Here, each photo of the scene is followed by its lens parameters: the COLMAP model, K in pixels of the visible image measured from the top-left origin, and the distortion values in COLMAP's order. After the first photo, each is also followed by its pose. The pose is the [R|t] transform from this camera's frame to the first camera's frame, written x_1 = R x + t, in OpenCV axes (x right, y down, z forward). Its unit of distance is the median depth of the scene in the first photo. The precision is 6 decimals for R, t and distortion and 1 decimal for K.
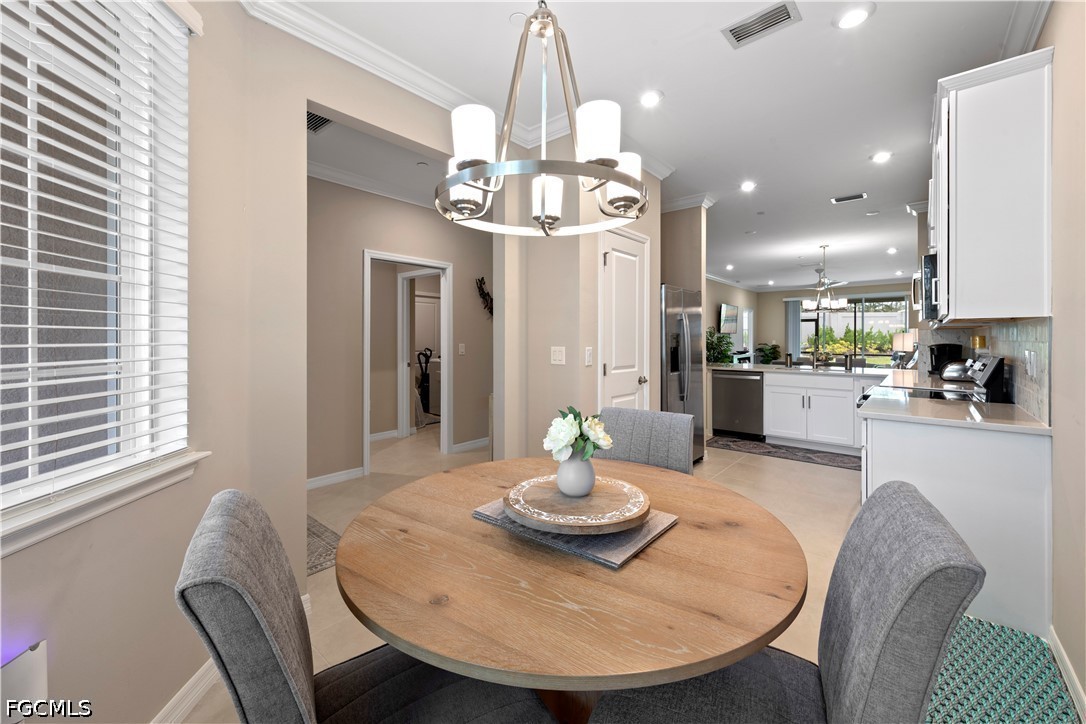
lens RADIAL K [[433.9, 0, 532.9], [0, 433.9, 340.8], [0, 0, 1]] dist [0.003030, -0.001252]
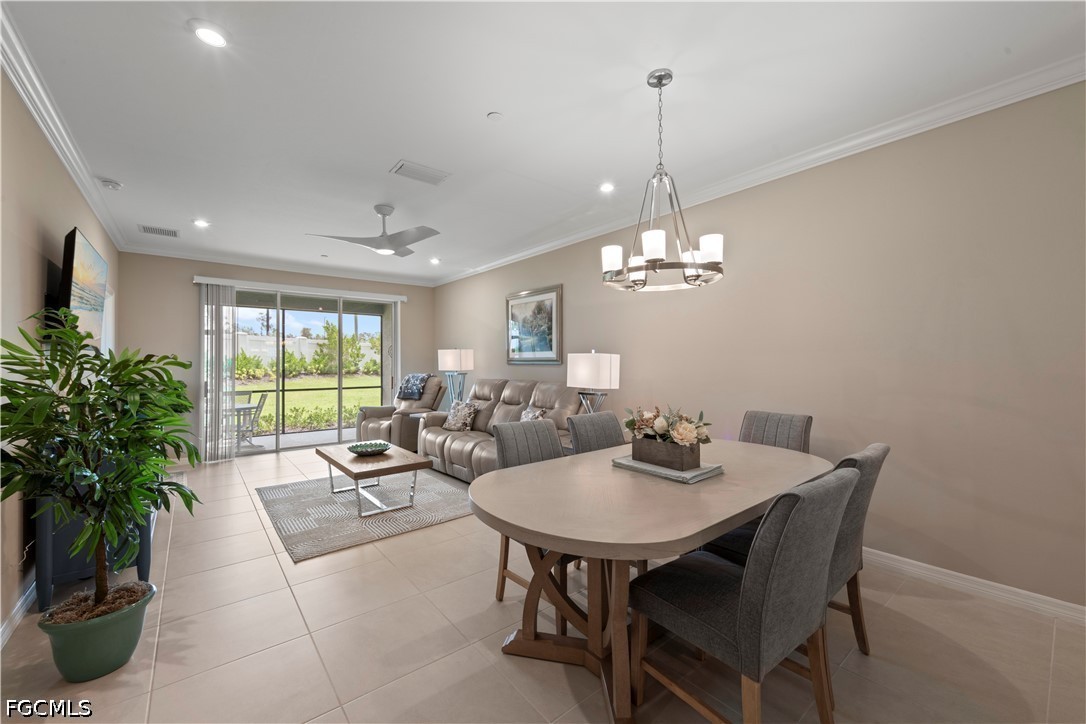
lens RADIAL K [[433.9, 0, 548.6], [0, 433.9, 357.5], [0, 0, 1]] dist [0.003030, -0.001252]
pose [[0.149410, 0.012702, 0.988694, 0.321428], [0.009007, 0.999859, -0.014207, -0.006712], [-0.988734, 0.011028, 0.149274, 0.972598]]
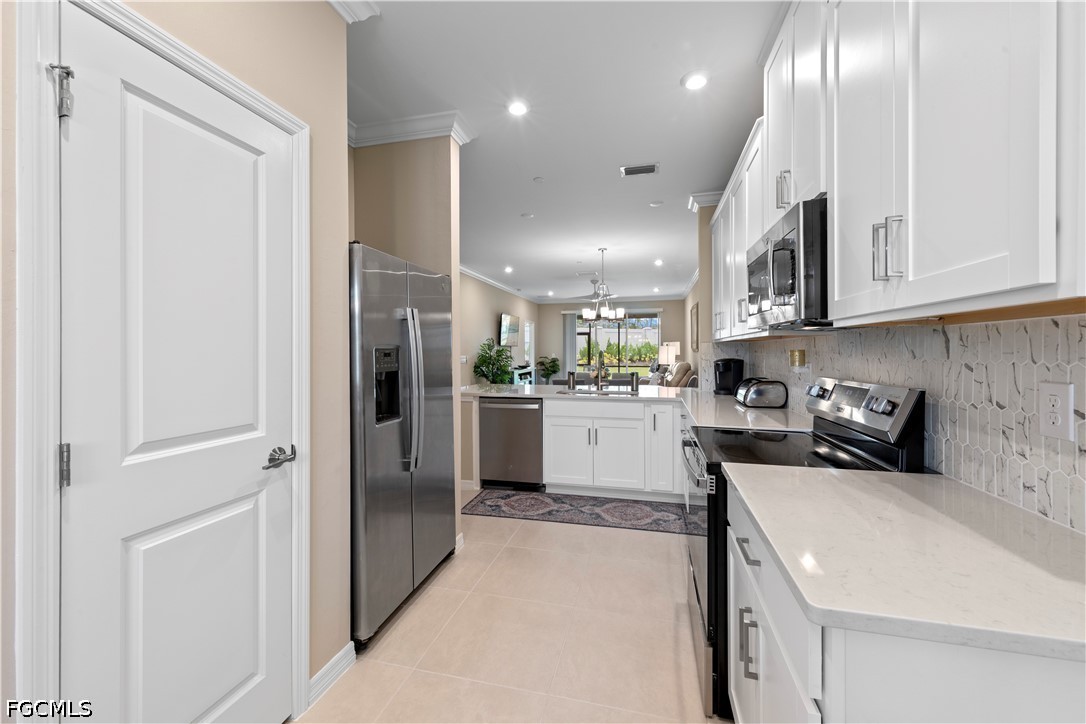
lens RADIAL K [[433.9, 0, 538.5], [0, 433.9, 353.1], [0, 0, 1]] dist [0.003030, -0.001252]
pose [[0.889826, -0.003636, 0.456286, 0.134885], [0.004005, 0.999992, 0.000158, -0.003678], [-0.456283, 0.001686, 0.889833, 0.248409]]
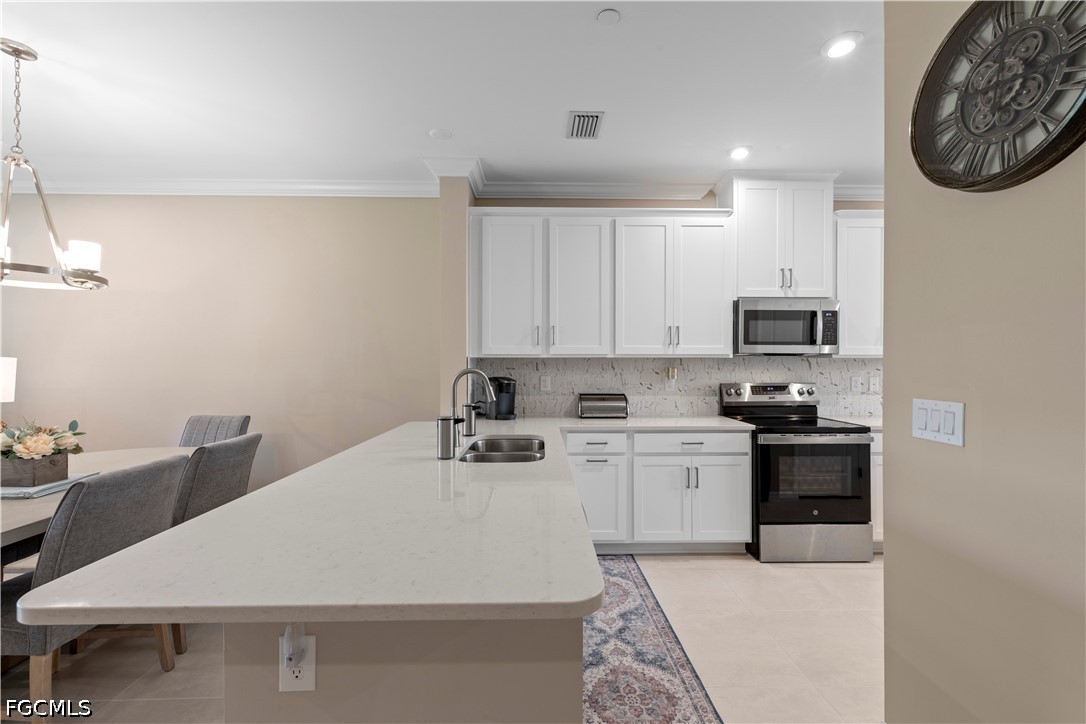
lens RADIAL K [[446.9, 0, 548.6], [0, 446.9, 363.2], [0, 0, 1]] dist [0.002715, -0.001886]
pose [[-0.687420, 0.003322, 0.726252, 0.207358], [0.003786, 0.999992, -0.000991, -0.009631], [-0.726250, 0.002068, -0.687427, 0.893134]]
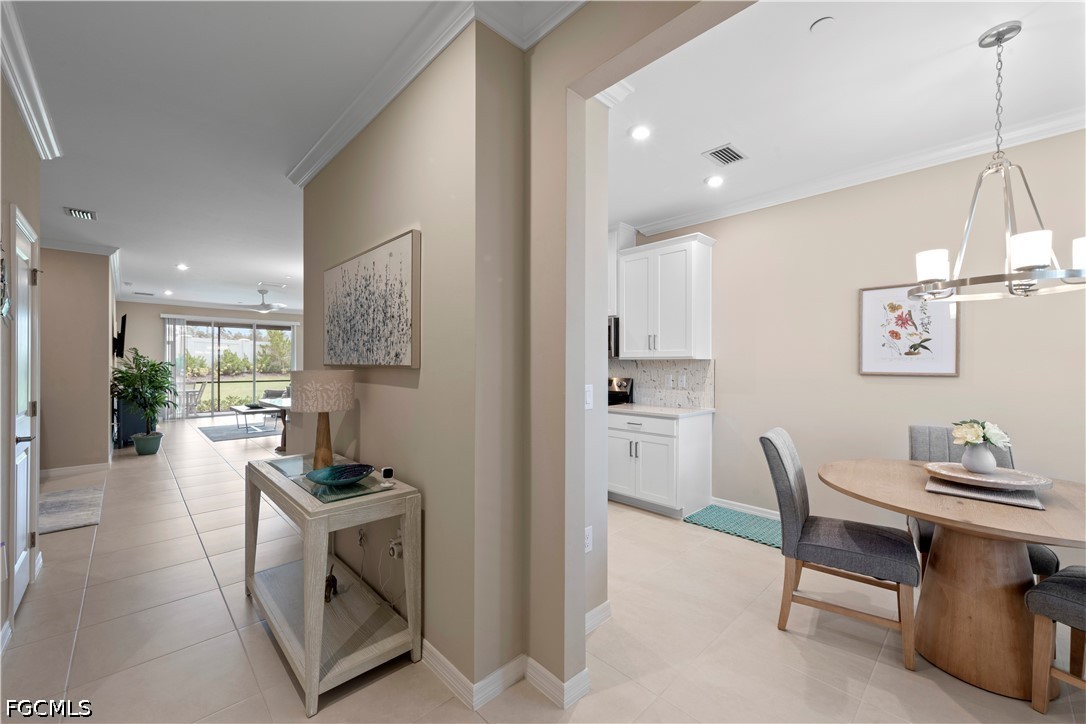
lens RADIAL K [[433.9, 0, 553.7], [0, 433.9, 362.3], [0, 0, 1]] dist [0.003030, -0.001252]
pose [[0.061230, 0.005826, 0.998107, -0.275086], [0.001628, 0.999981, -0.005937, -0.007303], [-0.998122, 0.001988, 0.061219, 0.415641]]
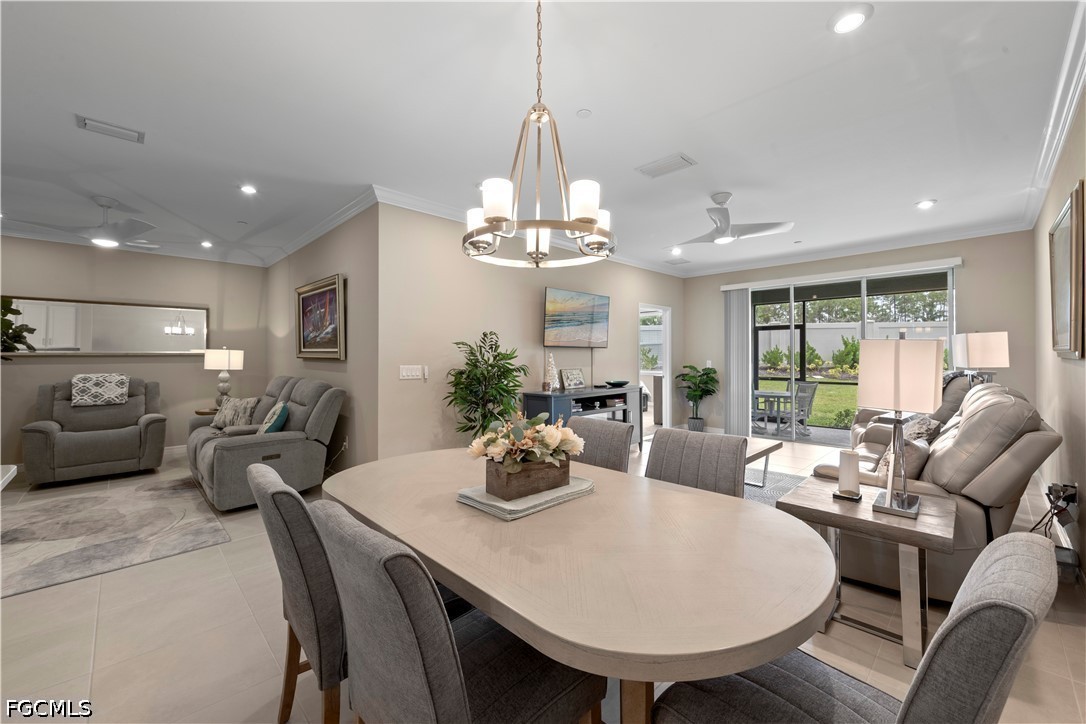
lens RADIAL K [[433.9, 0, 534.3], [0, 433.9, 354.3], [0, 0, 1]] dist [0.003030, -0.001252]
pose [[0.996440, -0.001532, -0.084287, 0.647624], [0.000770, 0.999959, -0.009072, -0.006986], [0.084297, 0.008975, 0.996400, 0.711163]]
